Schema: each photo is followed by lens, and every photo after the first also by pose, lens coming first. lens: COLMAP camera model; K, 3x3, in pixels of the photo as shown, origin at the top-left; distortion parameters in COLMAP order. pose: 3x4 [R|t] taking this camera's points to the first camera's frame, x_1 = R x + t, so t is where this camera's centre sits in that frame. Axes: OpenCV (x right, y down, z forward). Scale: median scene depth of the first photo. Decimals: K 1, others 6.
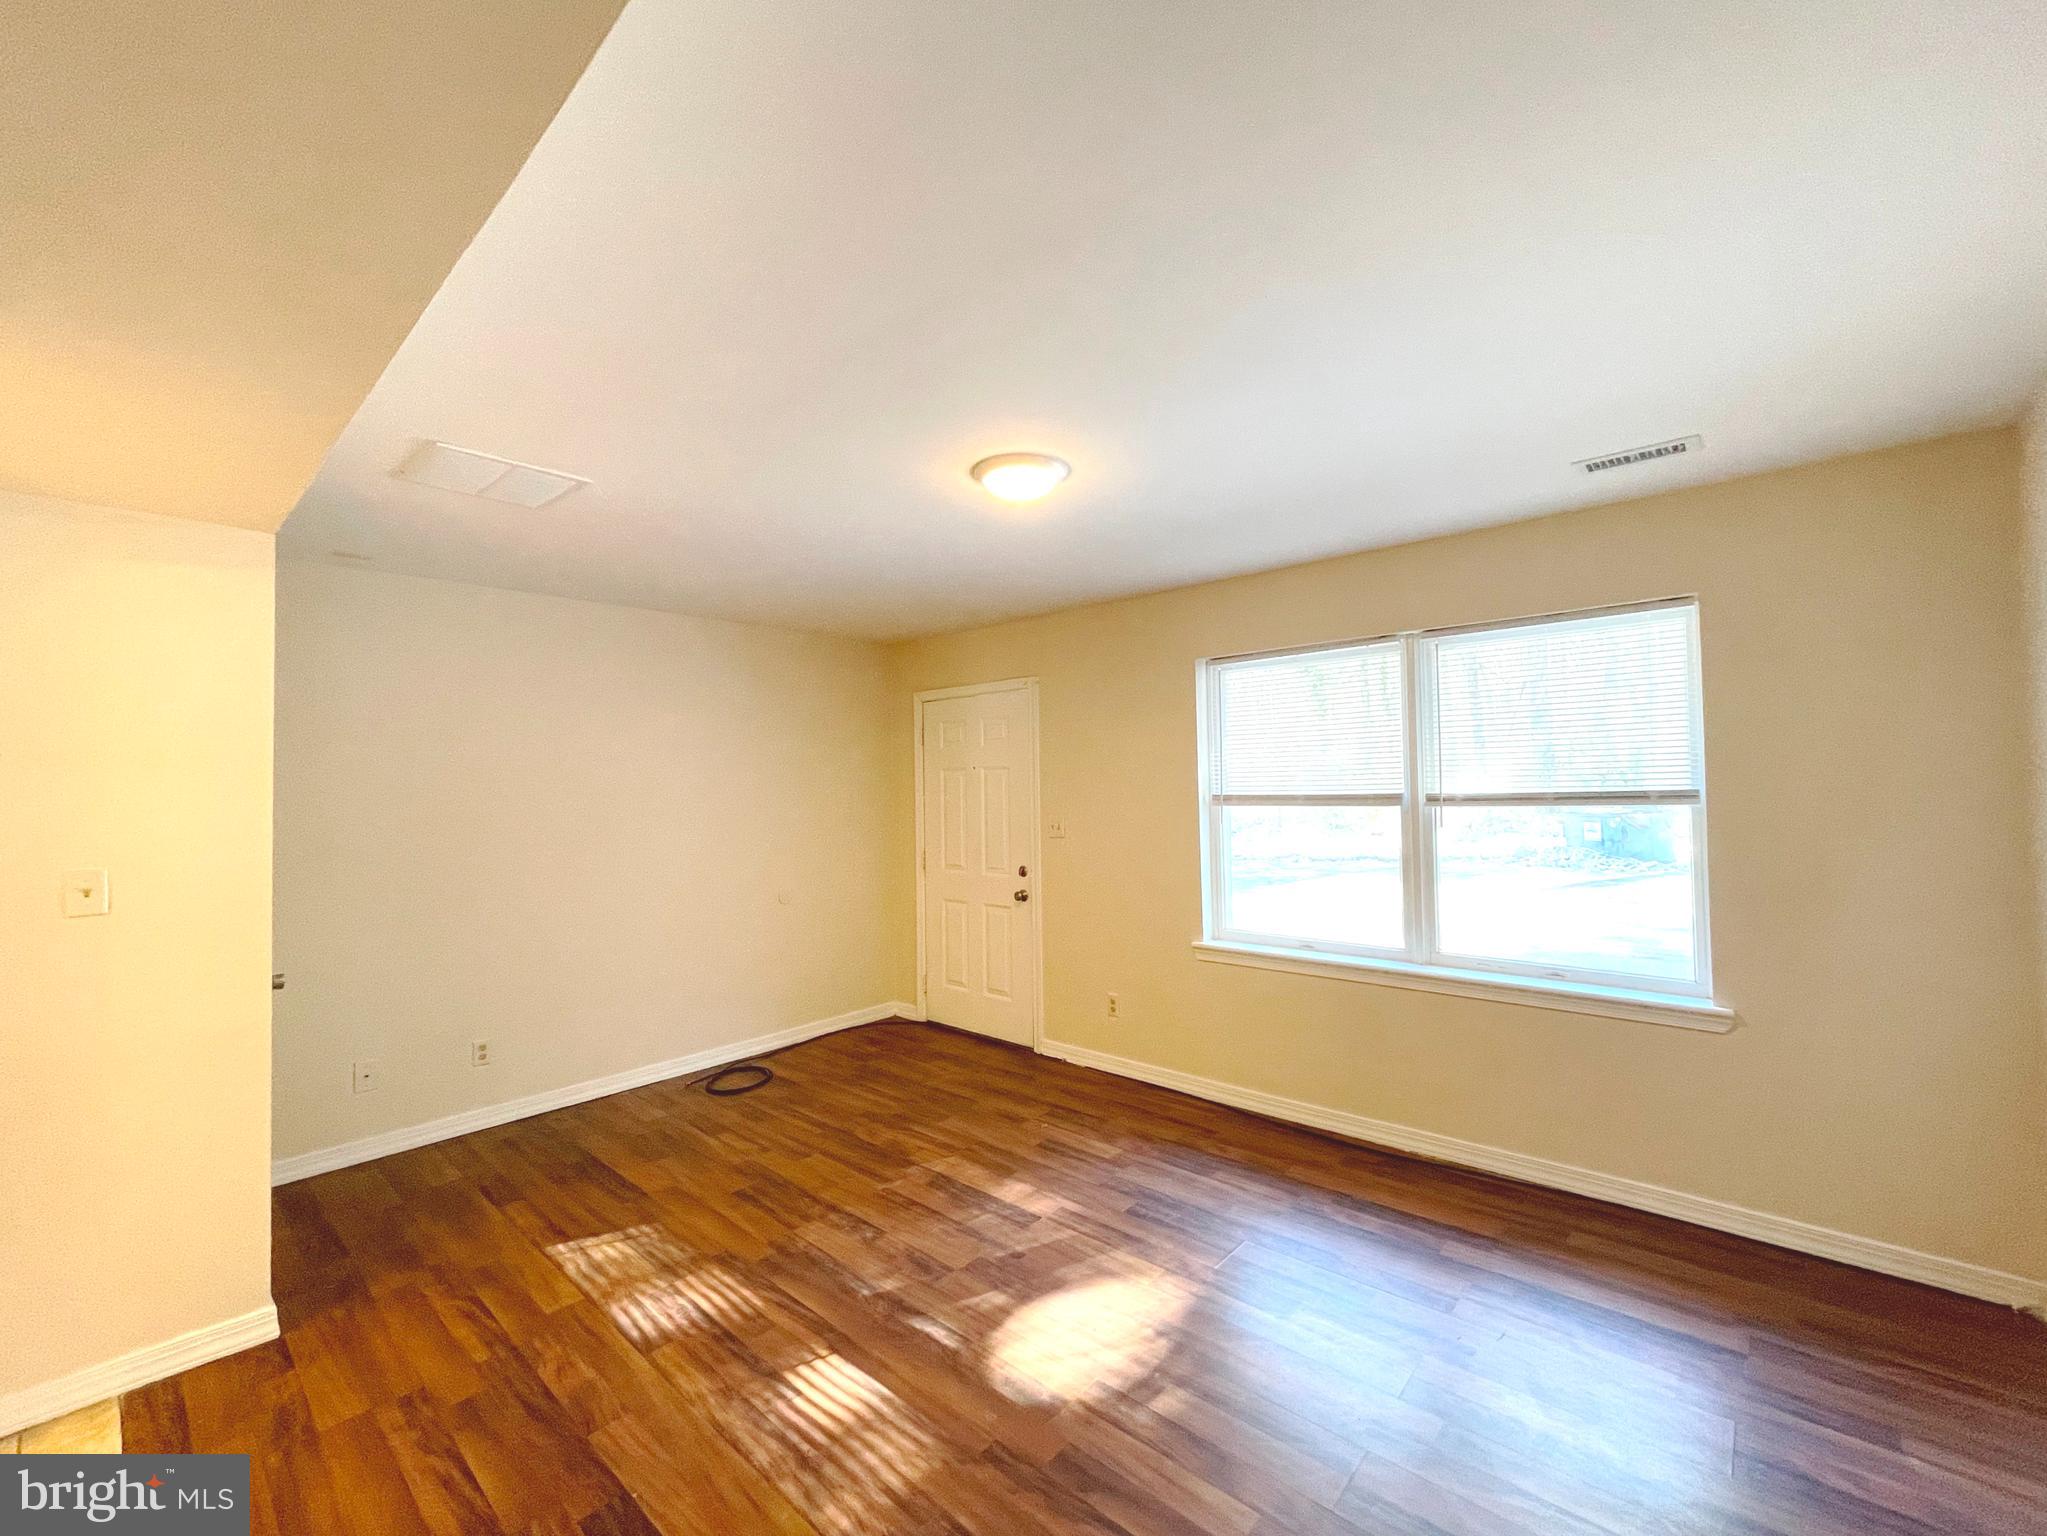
lens RADIAL K [[854.6, 0, 1016.6], [0, 854.6, 765.2], [0, 0, 1]] dist [0.000564, 0.000485]
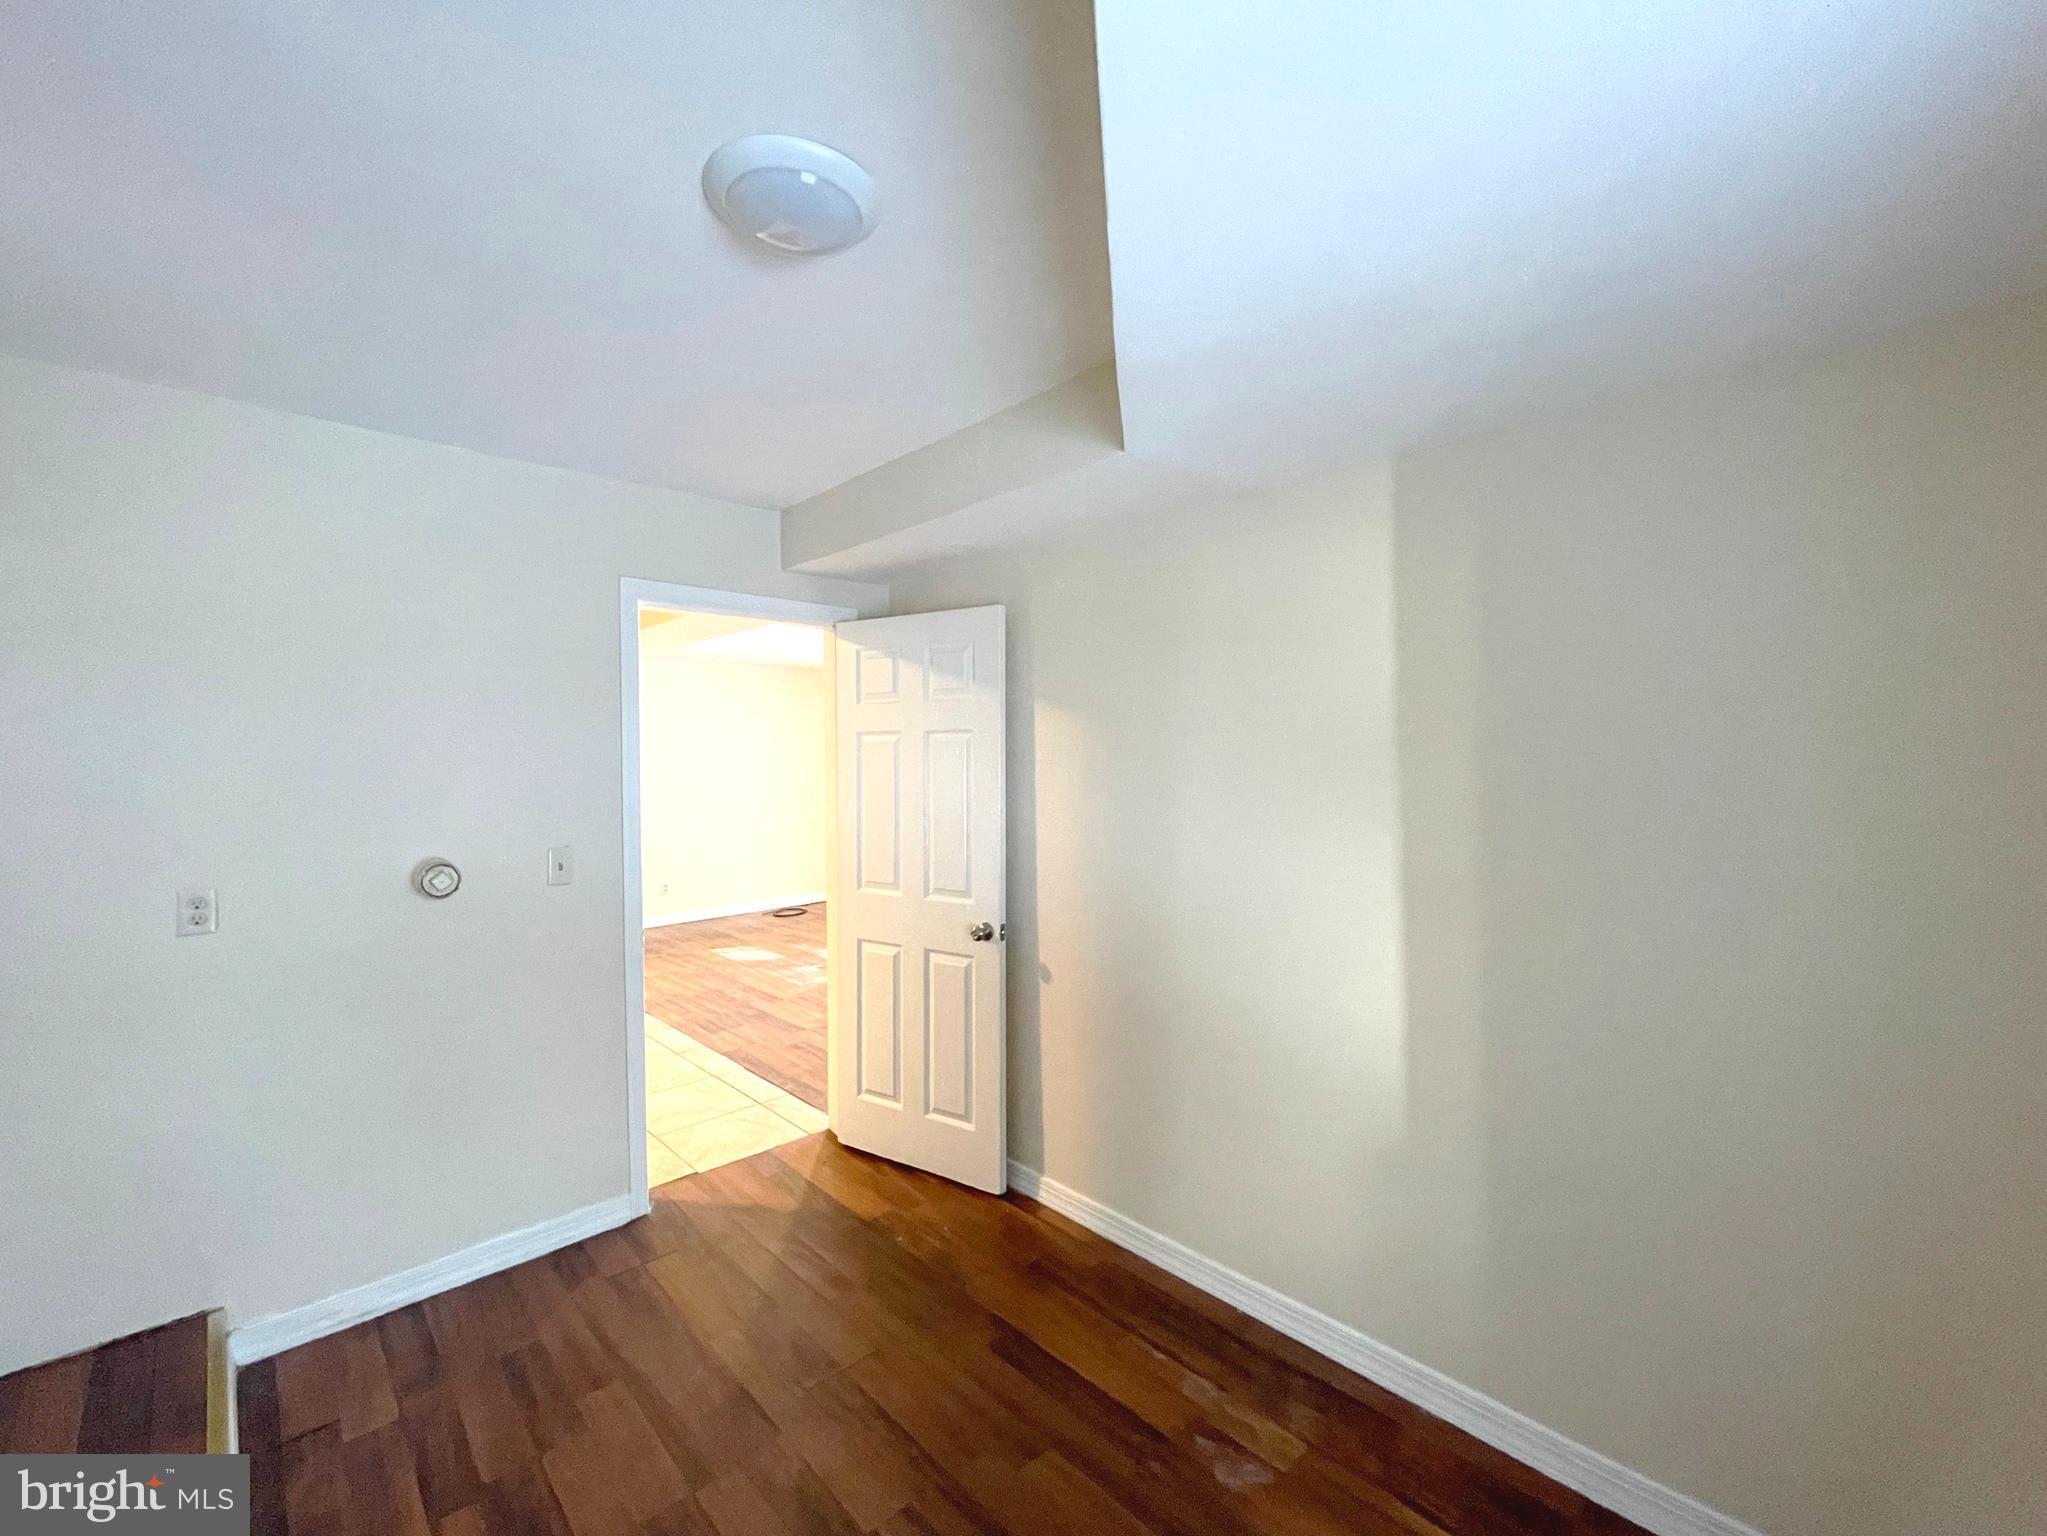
lens RADIAL K [[823.8, 0, 1023.5], [0, 823.8, 768.0], [0, 0, 1]] dist [-0.000366, 0.000098]
pose [[0.998580, 0.011932, -0.051920, 0.445414], [-0.009945, 0.999214, 0.038365, -0.054755], [0.052337, -0.037794, 0.997914, -1.226528]]
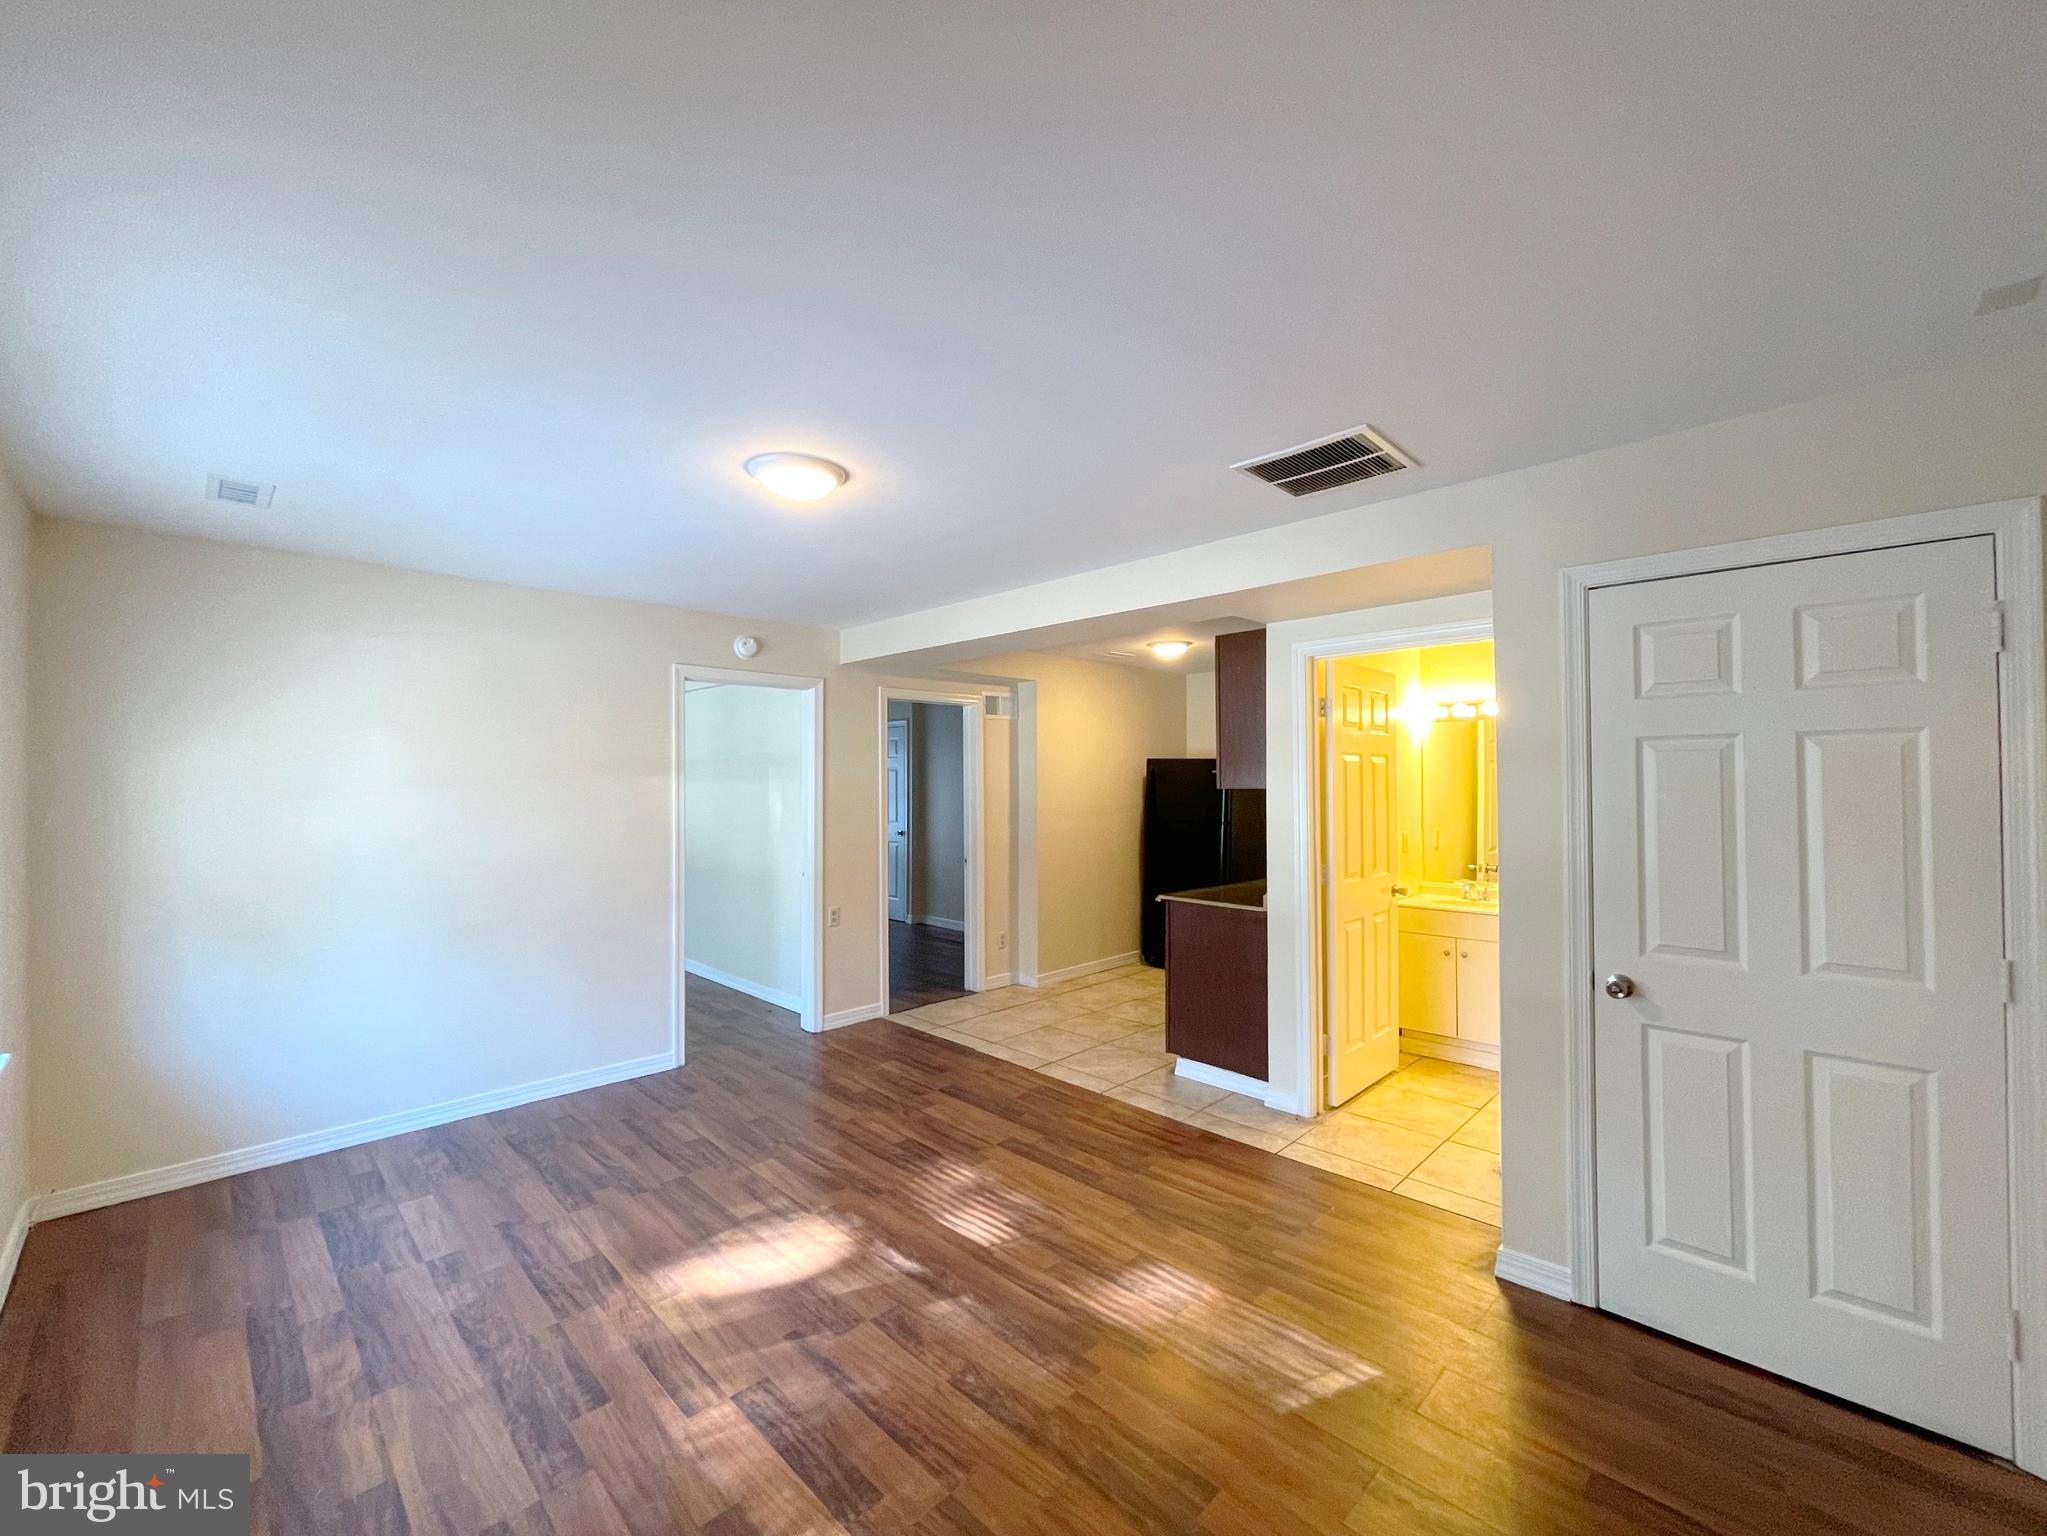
lens RADIAL K [[823.8, 0, 1023.5], [0, 823.8, 768.0], [0, 0, 1]] dist [-0.000366, 0.000098]
pose [[-0.999025, 0.020435, 0.039125, -0.248988], [0.018575, 0.998707, -0.047318, 0.044618], [-0.040042, -0.046546, -0.998113, 1.681217]]
